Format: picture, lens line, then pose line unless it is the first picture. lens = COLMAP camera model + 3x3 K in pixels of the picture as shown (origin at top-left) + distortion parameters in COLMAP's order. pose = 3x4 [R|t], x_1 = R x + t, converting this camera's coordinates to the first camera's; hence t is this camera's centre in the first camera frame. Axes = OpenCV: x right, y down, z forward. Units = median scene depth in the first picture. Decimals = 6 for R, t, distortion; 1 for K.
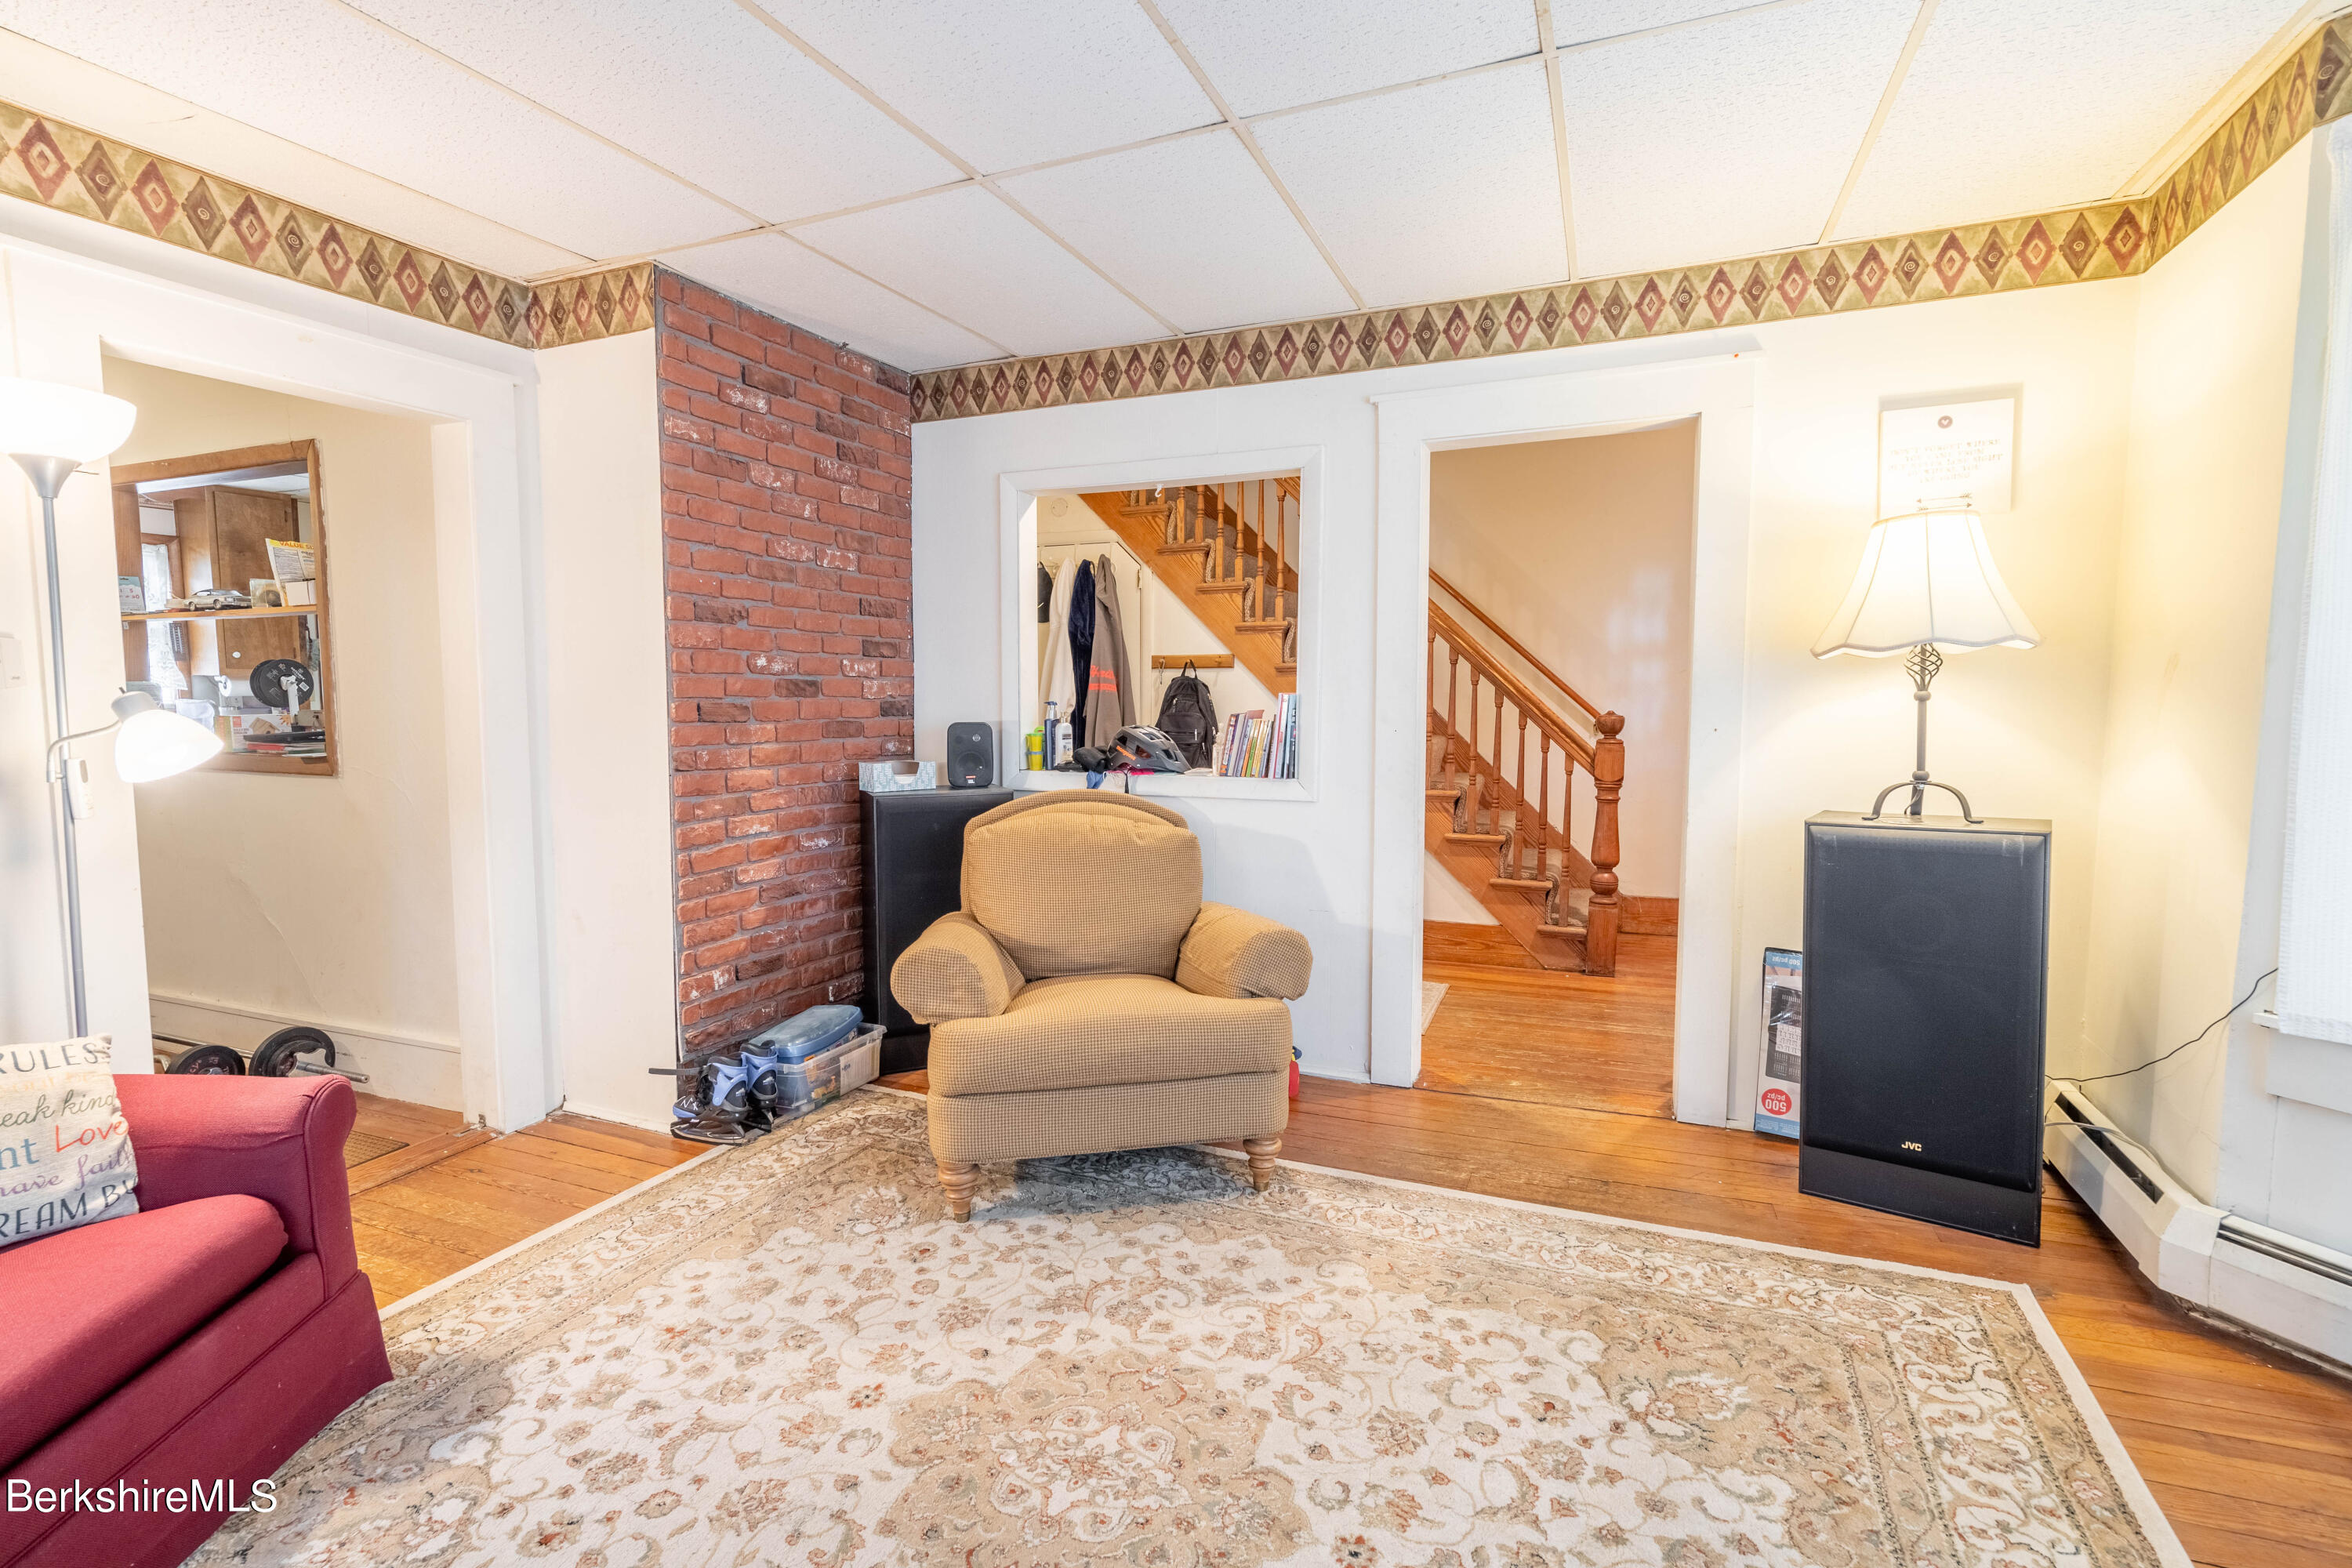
lens RADIAL K [[1069.7, 0, 1176.1], [0, 1069.7, 775.8], [0, 0, 1]] dist [-0.000397, -0.001072]
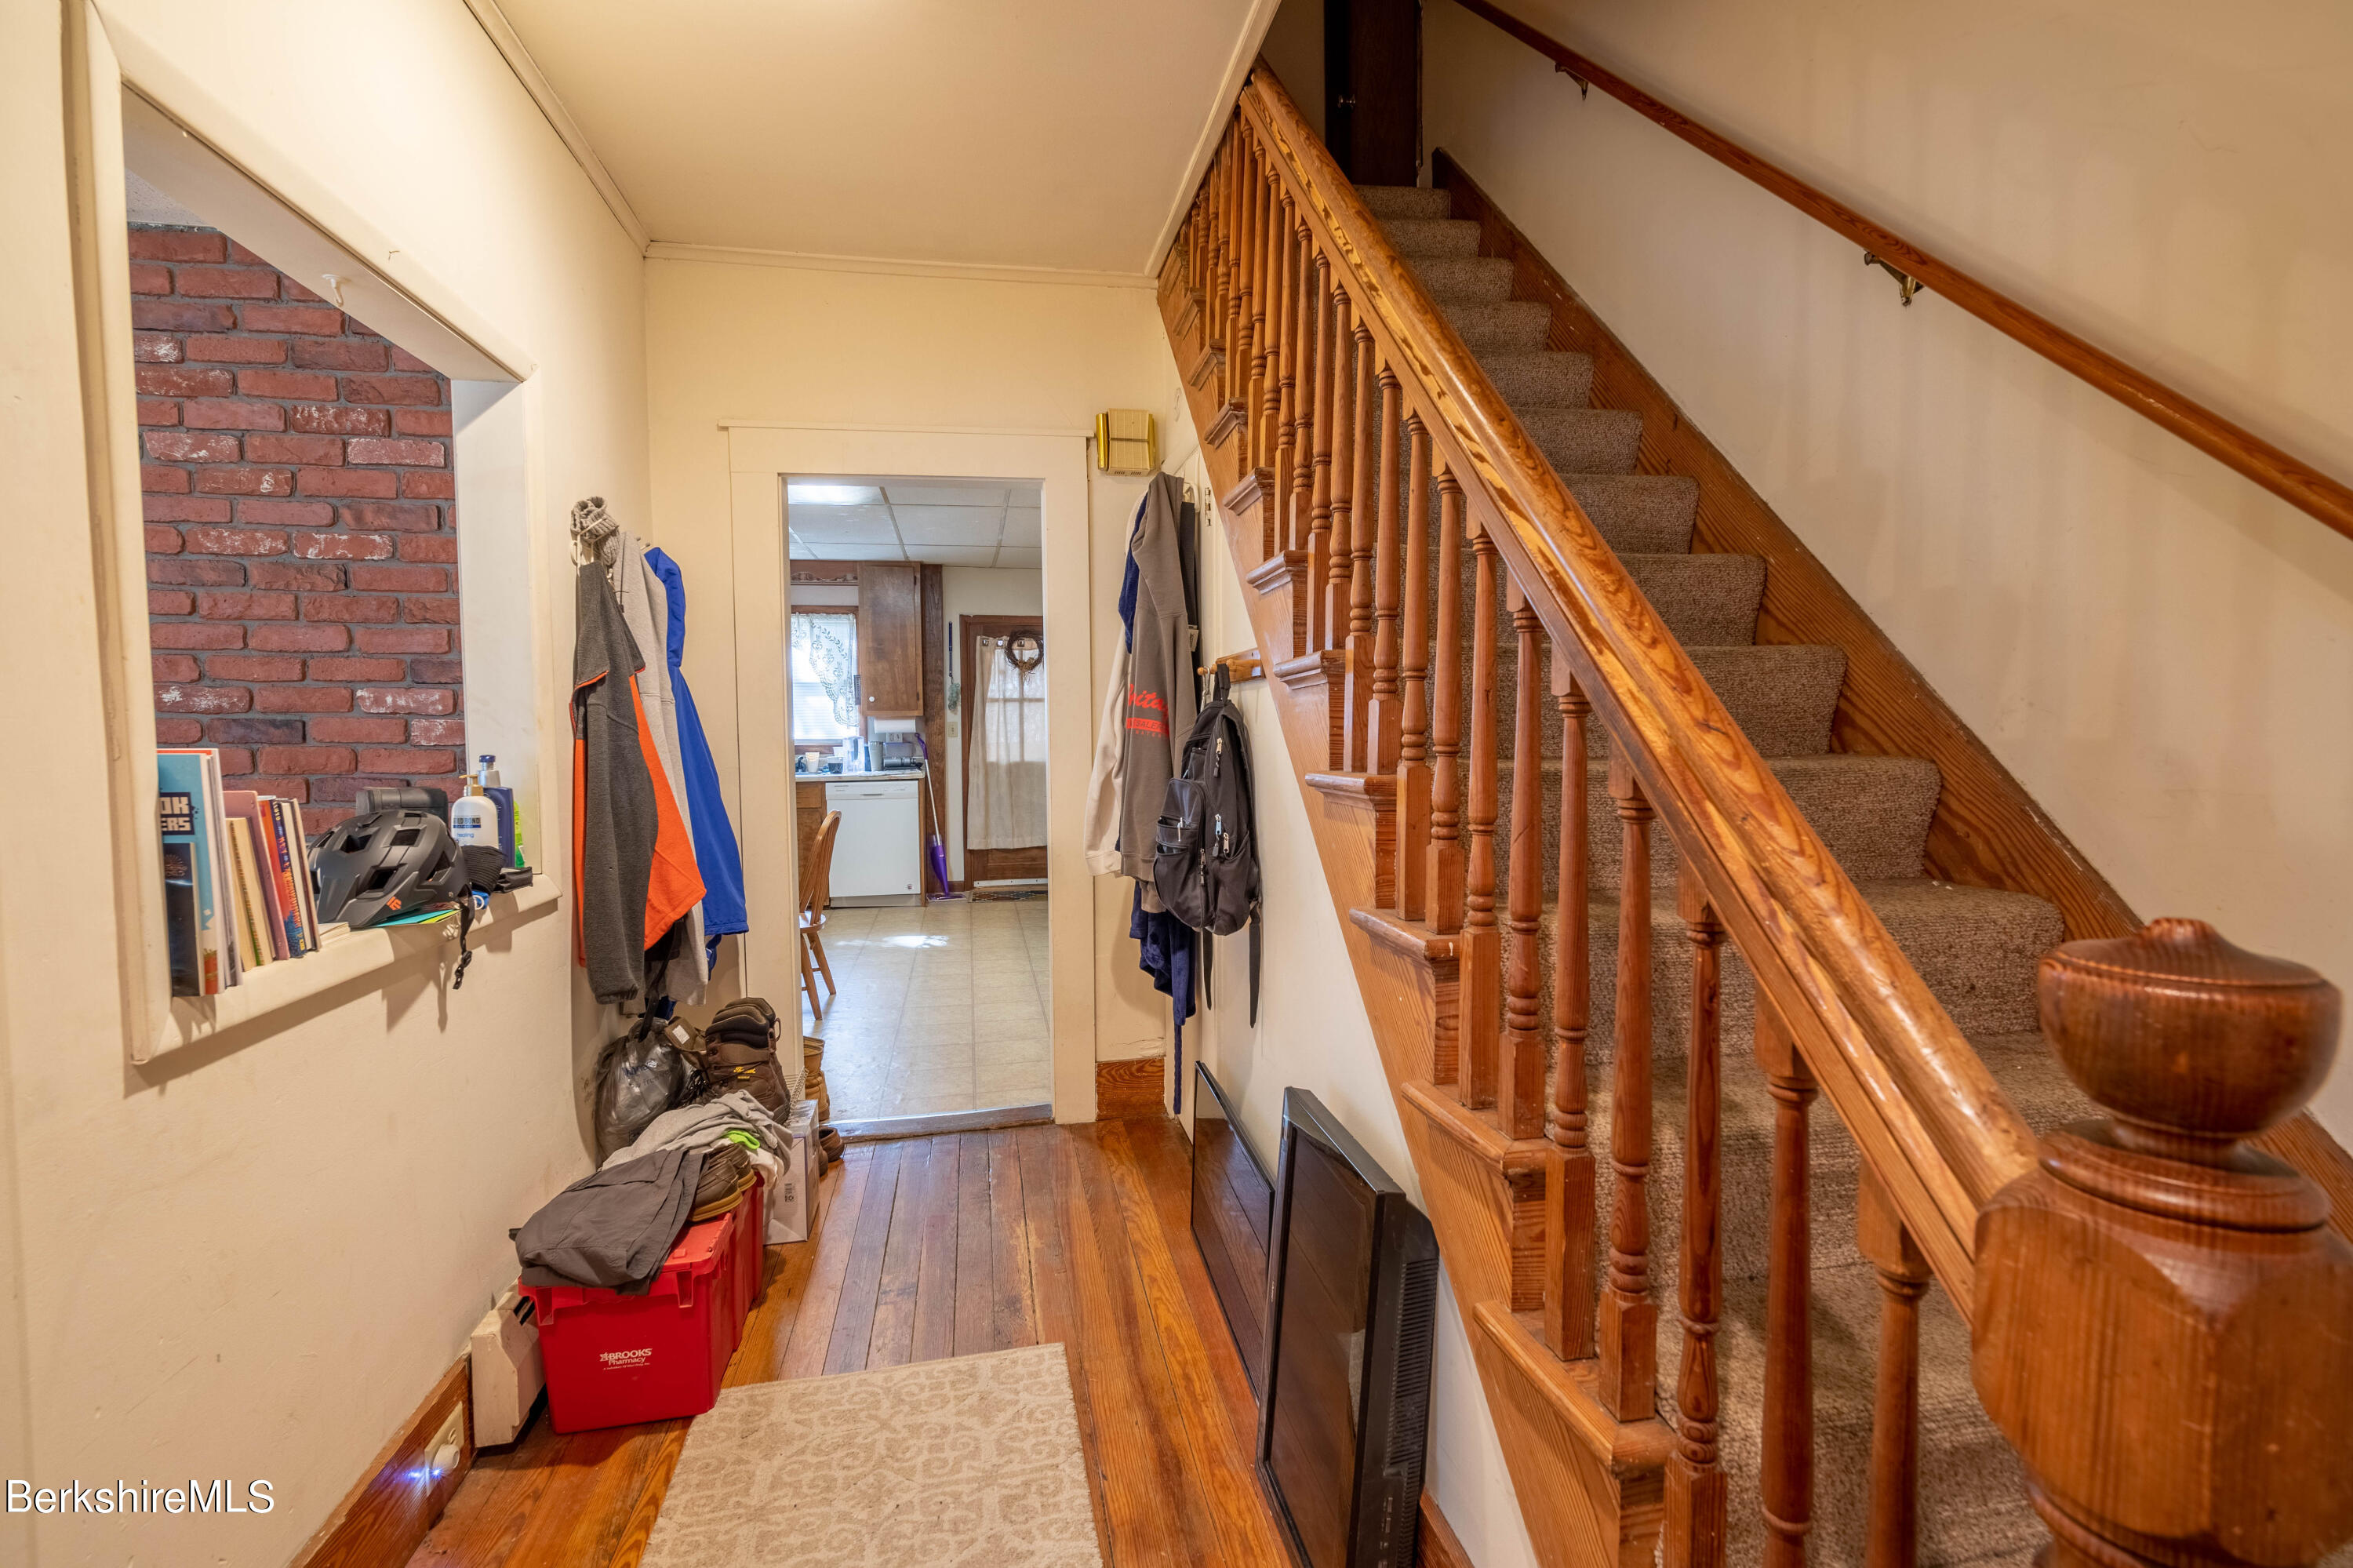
lens RADIAL K [[1070.2, 0, 1176.6], [0, 1070.2, 775.7], [0, 0, 1]] dist [-0.000397, -0.001072]
pose [[0.549674, 0.035997, -0.834603, 1.007154], [-0.062986, 0.998013, 0.001561, -0.156717], [0.833001, 0.051710, 0.550850, 1.909571]]
